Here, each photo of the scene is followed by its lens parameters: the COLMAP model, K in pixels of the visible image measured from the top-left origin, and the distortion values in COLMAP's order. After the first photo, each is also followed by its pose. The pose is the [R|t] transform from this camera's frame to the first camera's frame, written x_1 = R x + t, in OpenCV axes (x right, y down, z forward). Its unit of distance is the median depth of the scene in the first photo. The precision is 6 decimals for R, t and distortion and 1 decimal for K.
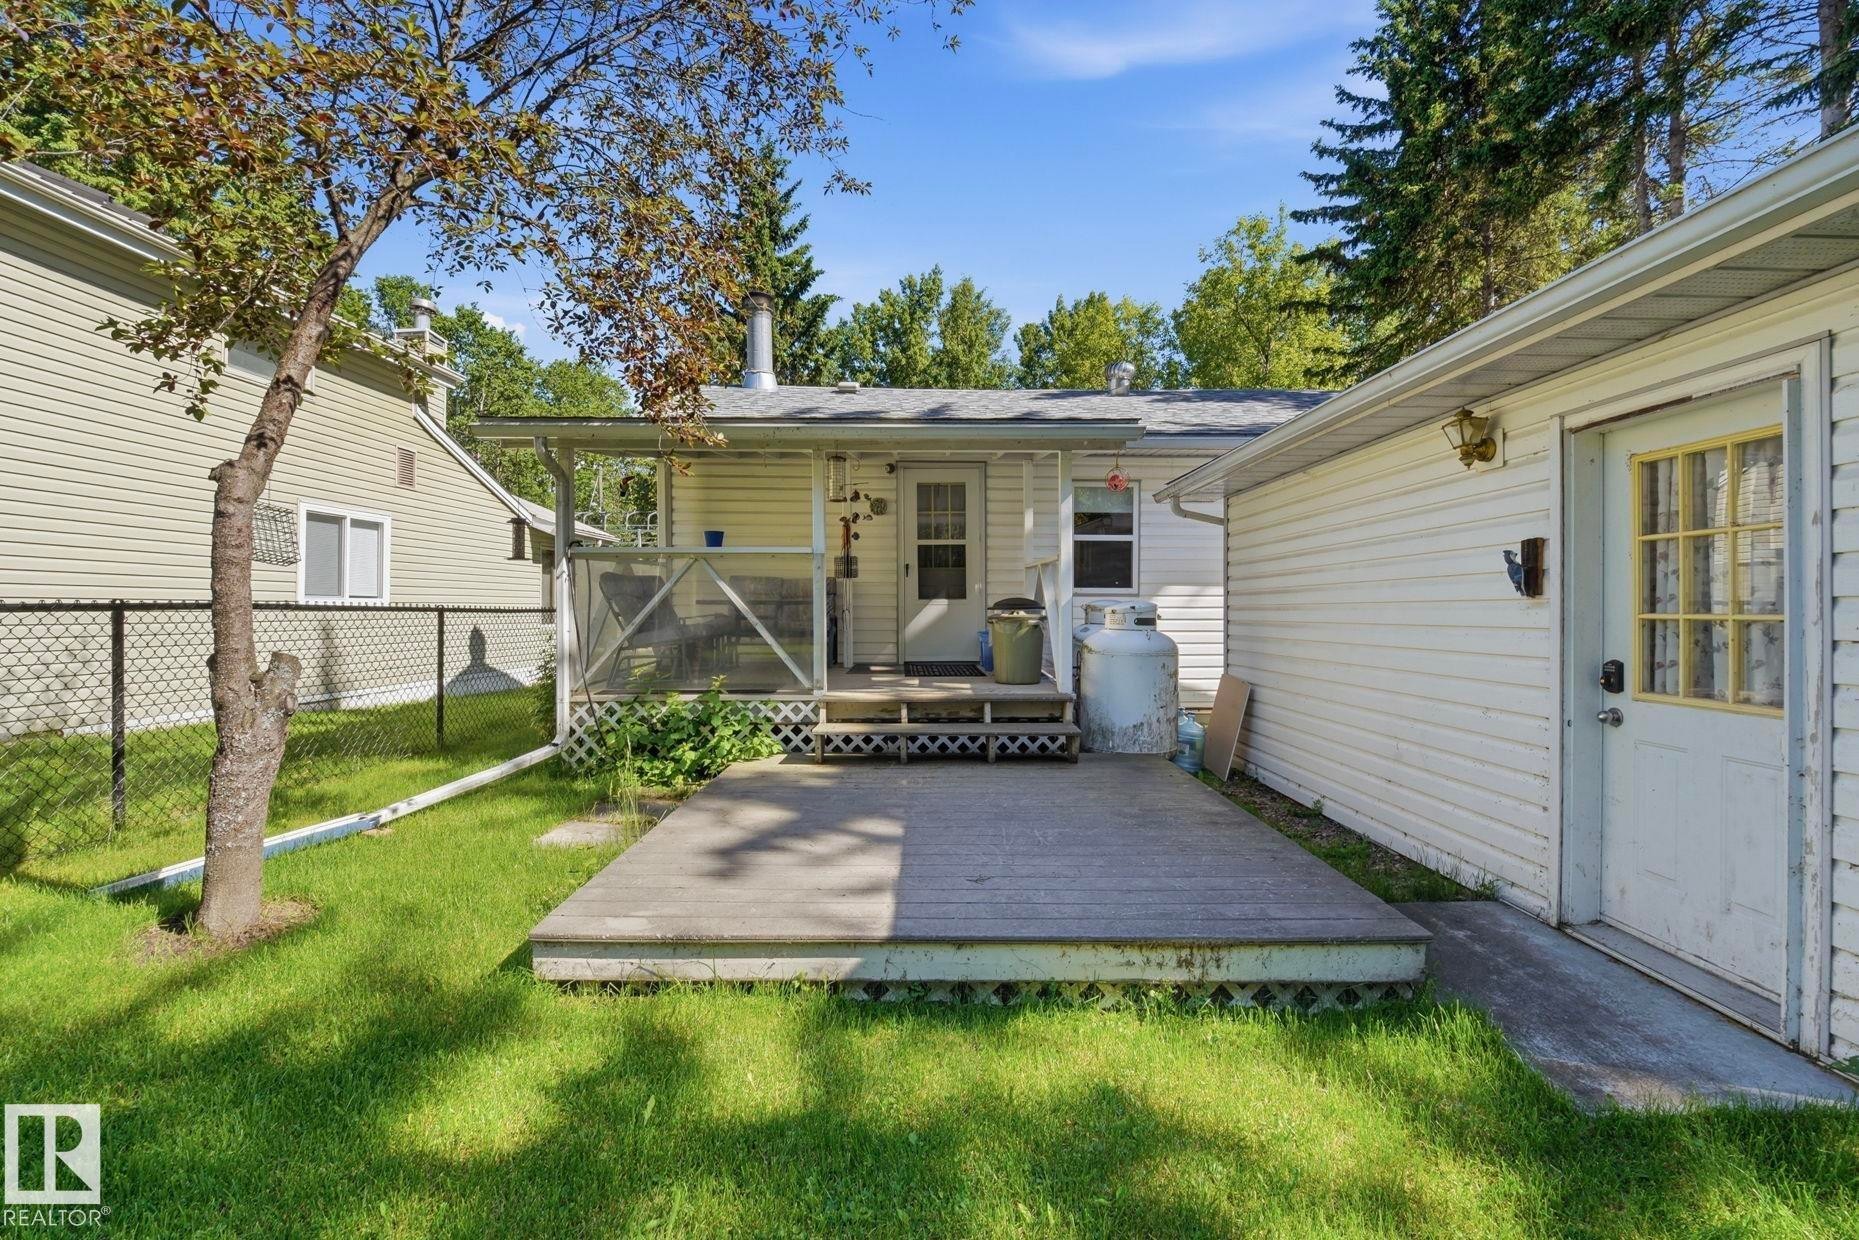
lens RADIAL K [[778.0, 0, 940.3], [0, 778.0, 613.5], [0, 0, 1]] dist [0.010962, -0.017351]
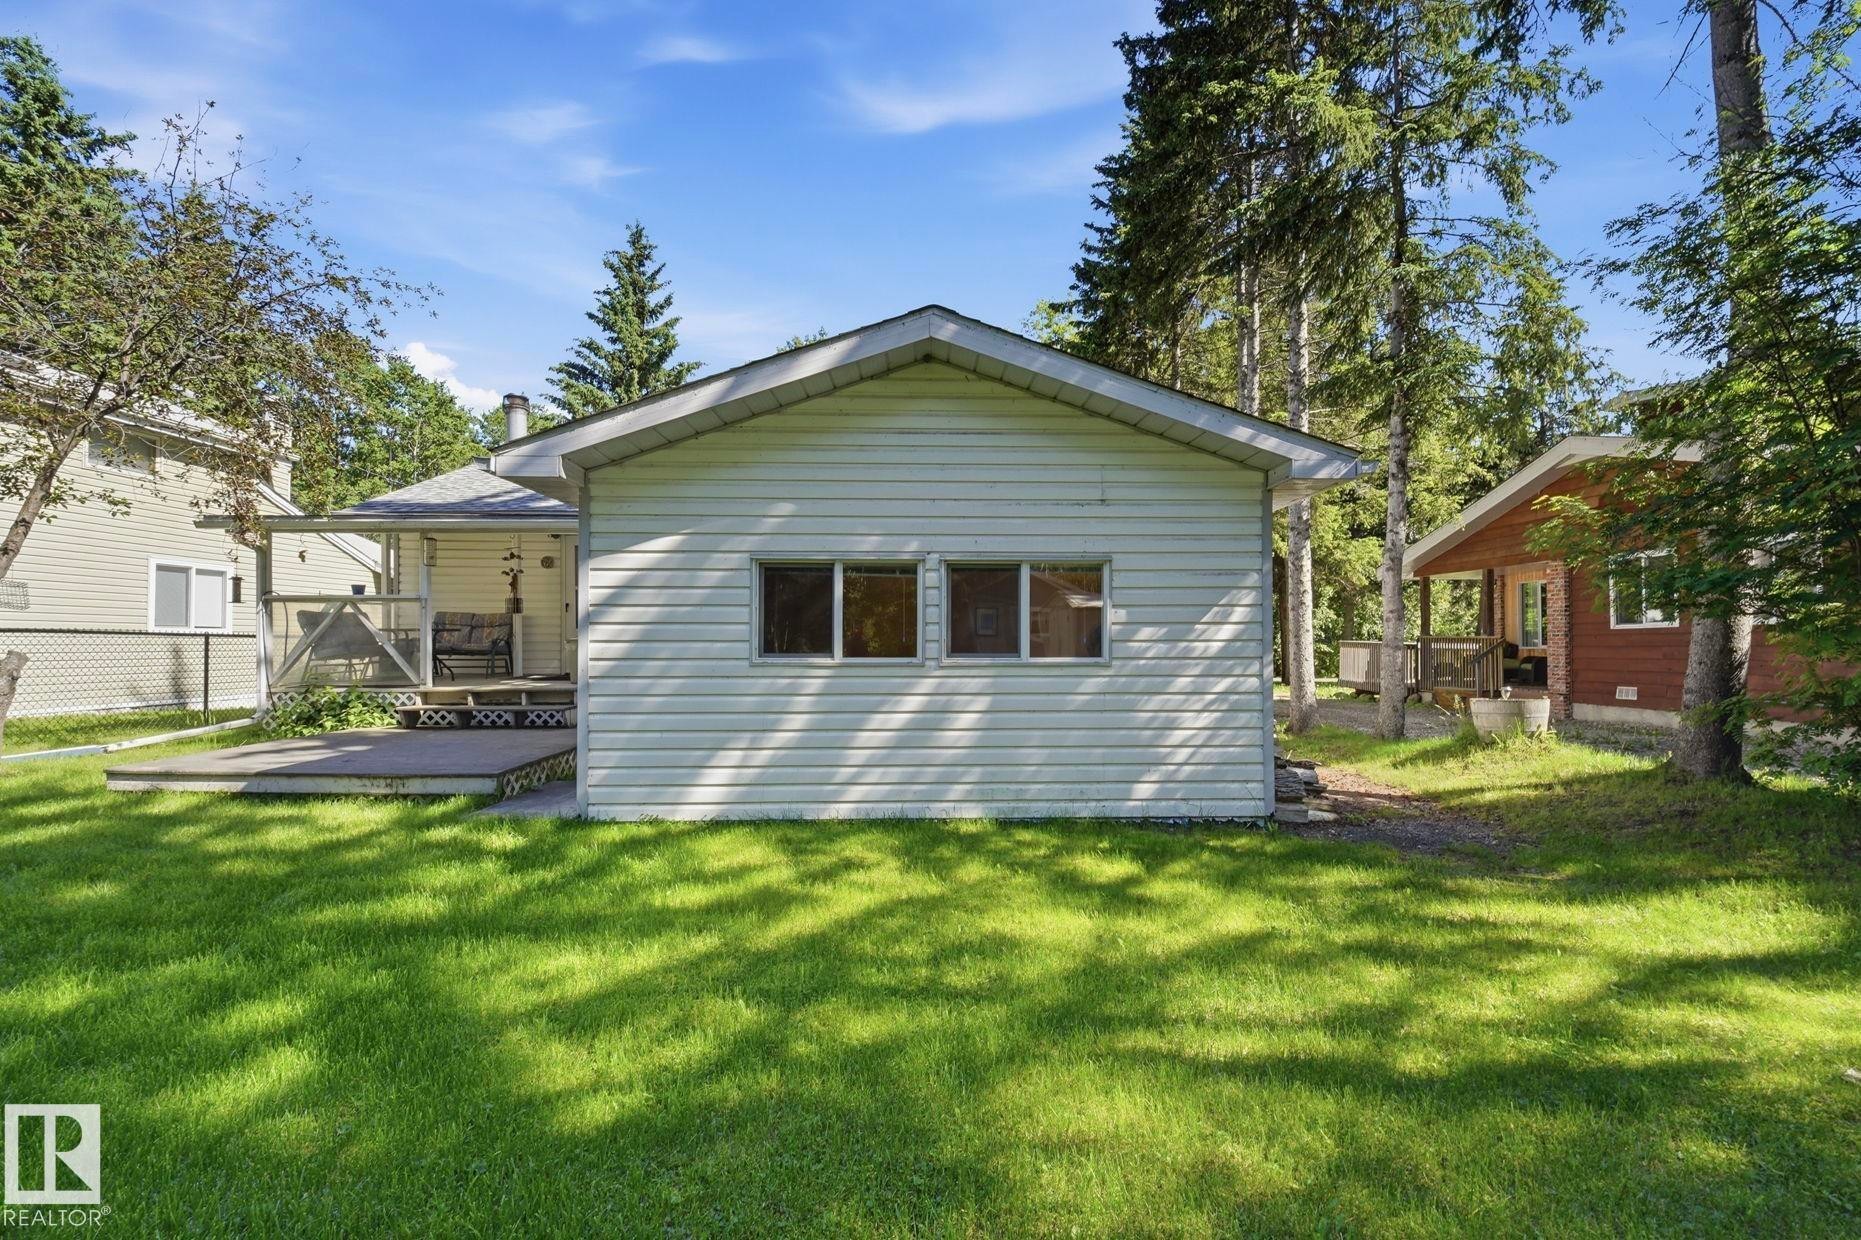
lens RADIAL K [[773.3, 0, 929.7], [0, 773.3, 646.7], [0, 0, 1]] dist [0.002294, -0.006131]
pose [[0.999965, 0.001010, 0.008283, 0.601266], [-0.001024, 0.999998, 0.001690, 0.011201], [-0.008282, -0.001698, 0.999964, -0.410033]]
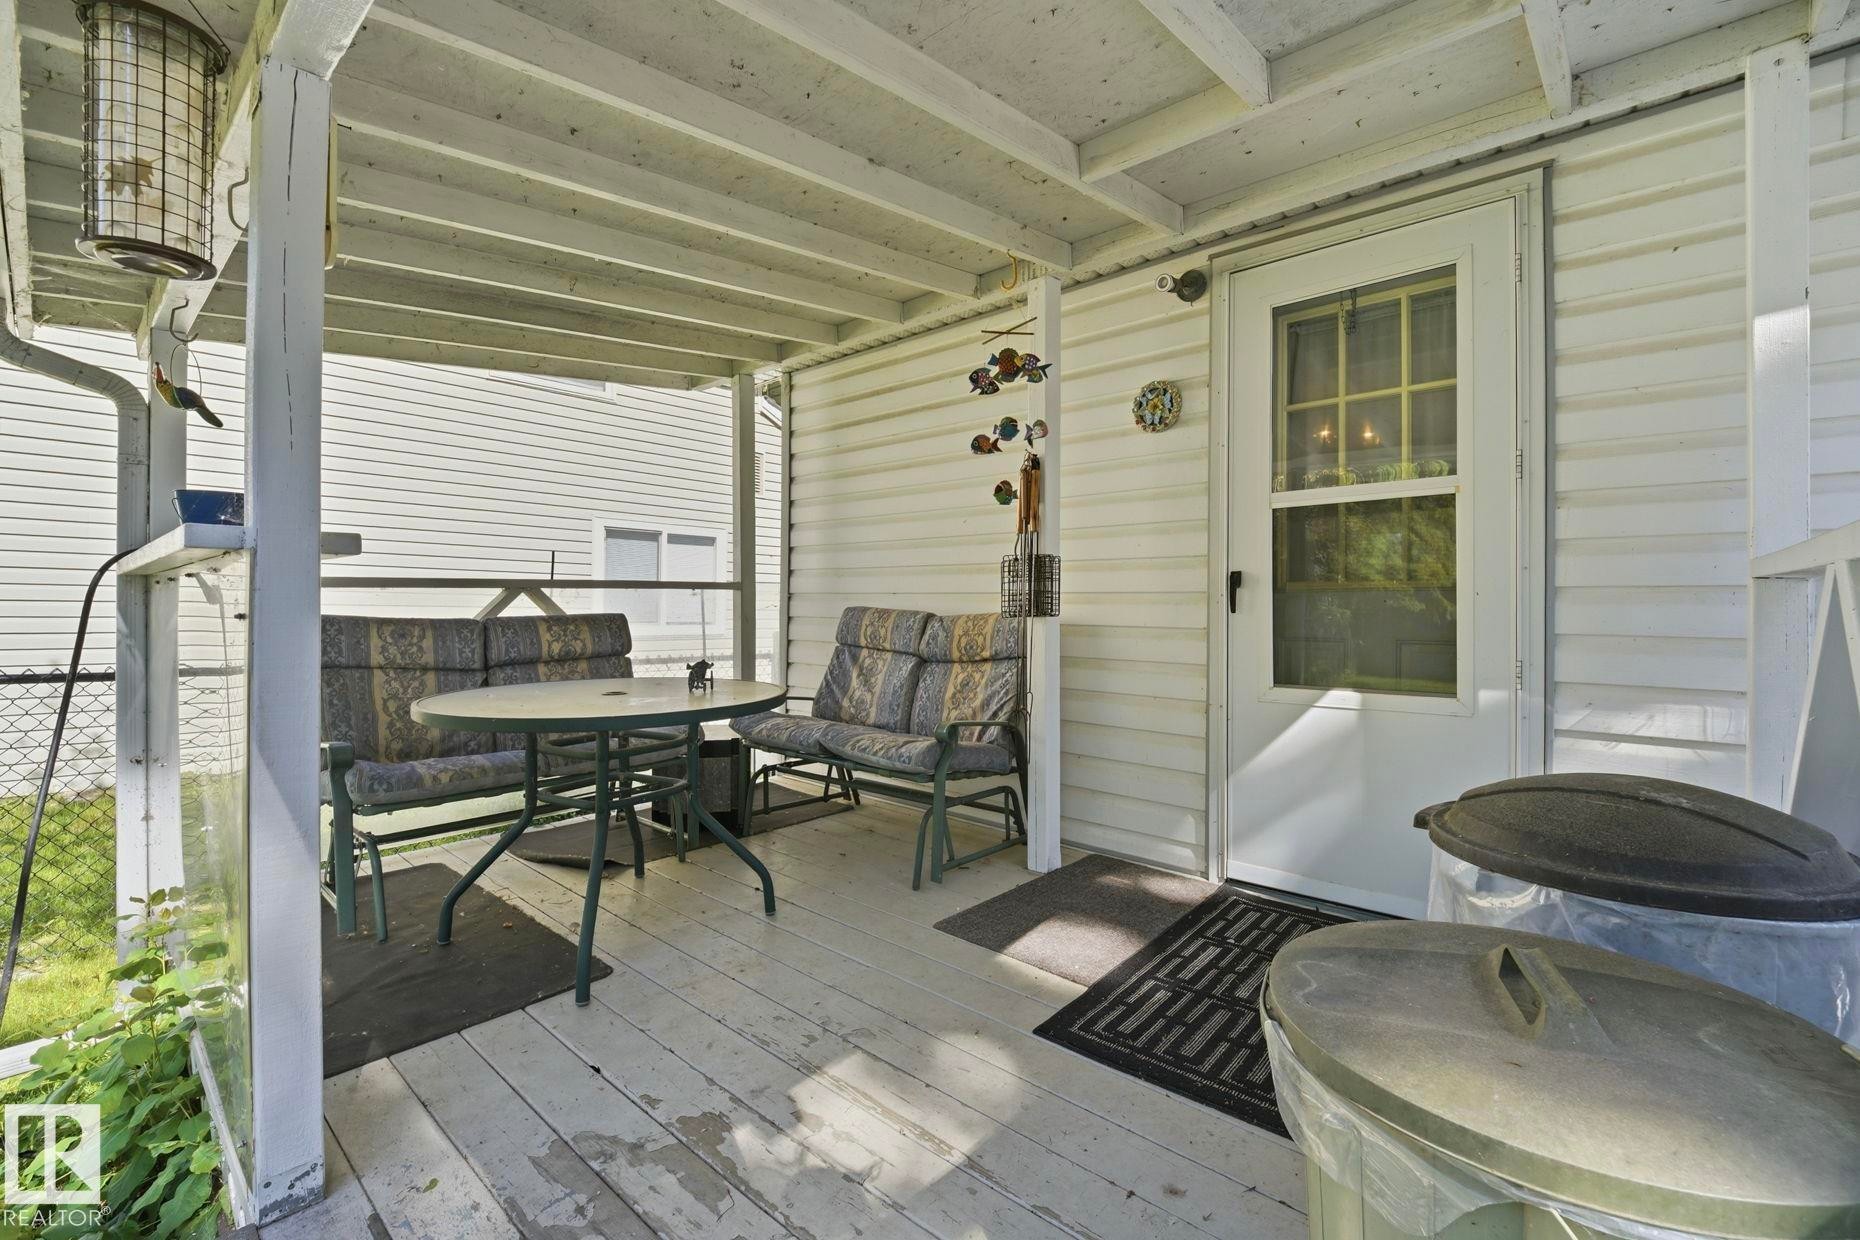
lens RADIAL K [[778.5, 0, 940.8], [0, 778.5, 613.5], [0, 0, 1]] dist [0.010962, -0.017351]
pose [[0.736881, 0.008685, -0.675967, 0.083554], [-0.006027, 0.999962, 0.006278, -0.047155], [0.675996, -0.000552, 0.736905, 0.677584]]
